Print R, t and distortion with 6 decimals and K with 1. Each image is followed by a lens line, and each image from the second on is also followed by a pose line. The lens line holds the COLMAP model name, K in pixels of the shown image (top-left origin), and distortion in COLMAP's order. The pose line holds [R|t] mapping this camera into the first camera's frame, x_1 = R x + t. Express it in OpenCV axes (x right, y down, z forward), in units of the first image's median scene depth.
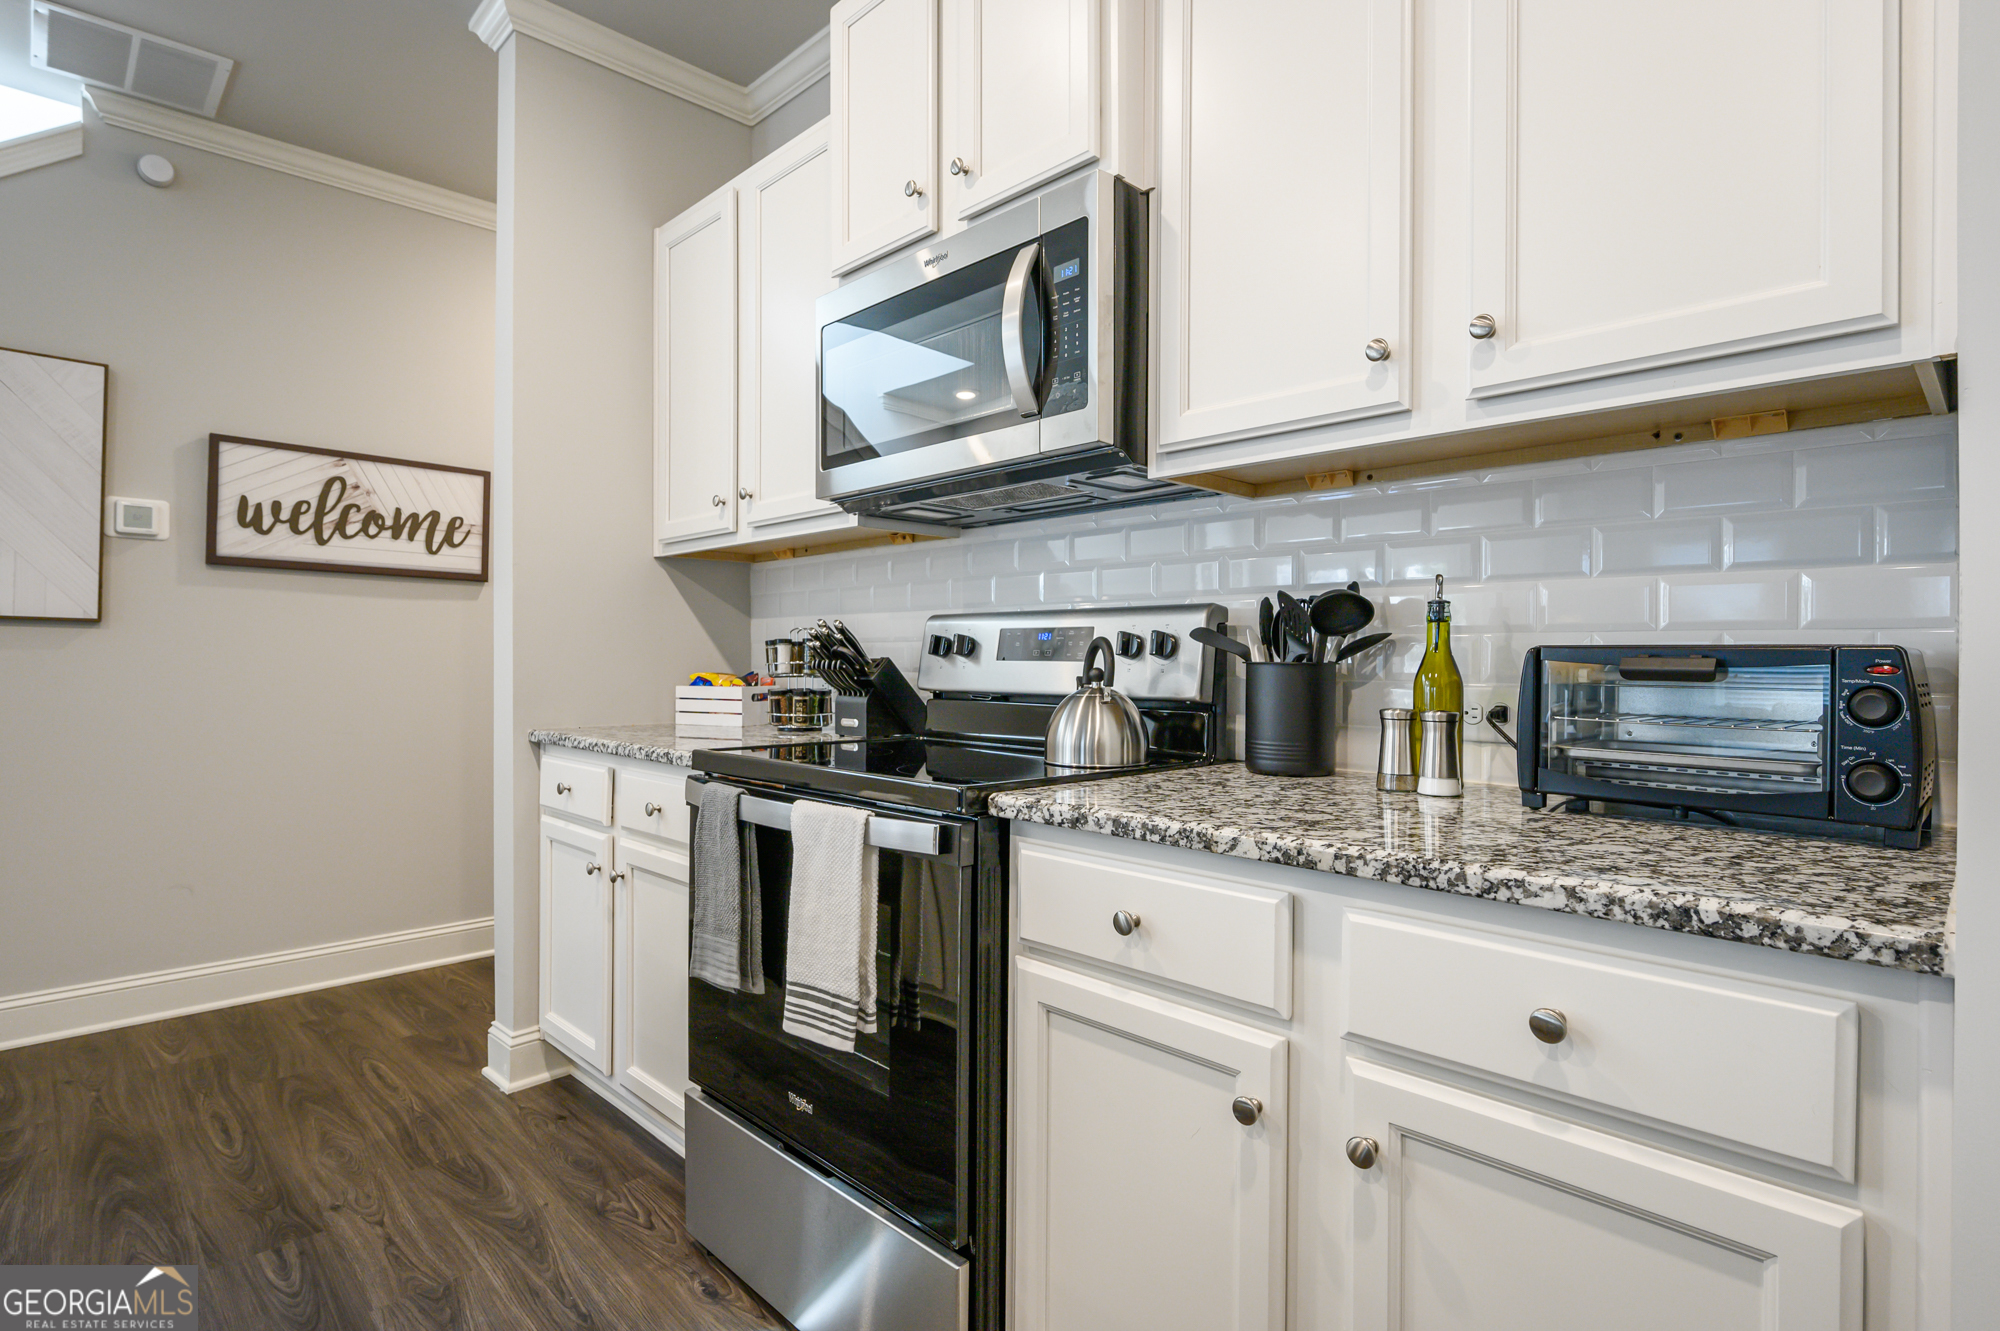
lens RADIAL K [[1011.1, 0, 1000.0], [0, 1011.1, 665.5], [0, 0, 1]] dist [0.001350, -0.000280]
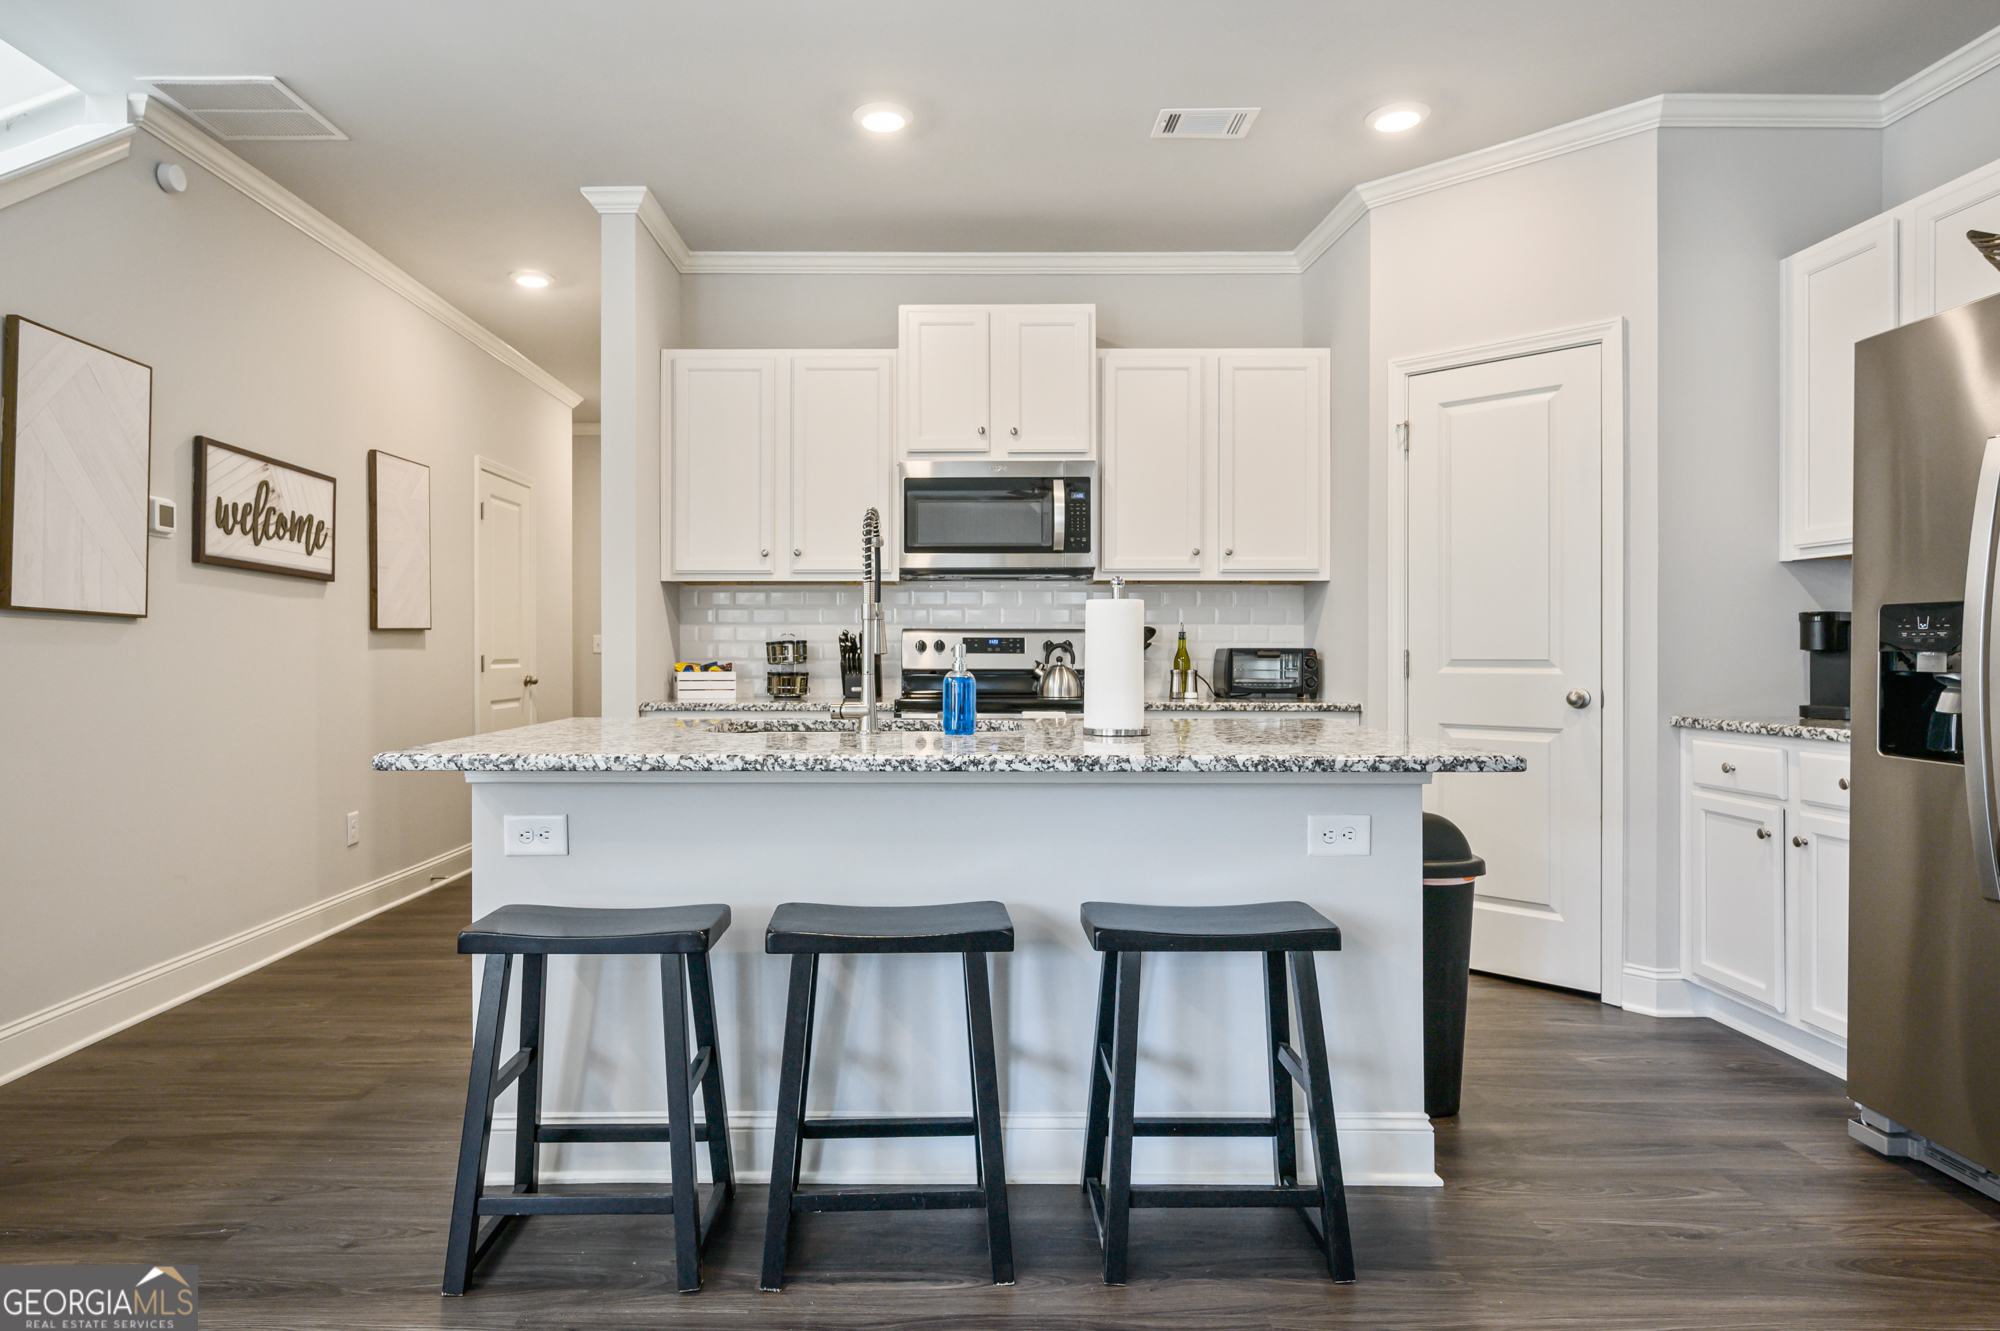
lens RADIAL K [[1088.3, 0, 1000.0], [0, 1088.3, 665.5], [0, 0, 1]] dist [-0.000801, 0.000077]
pose [[0.690187, -0.009186, 0.723573, -0.978335], [0.006691, 0.999958, 0.006313, 0.003326], [-0.723600, 0.000485, 0.690219, -0.342277]]
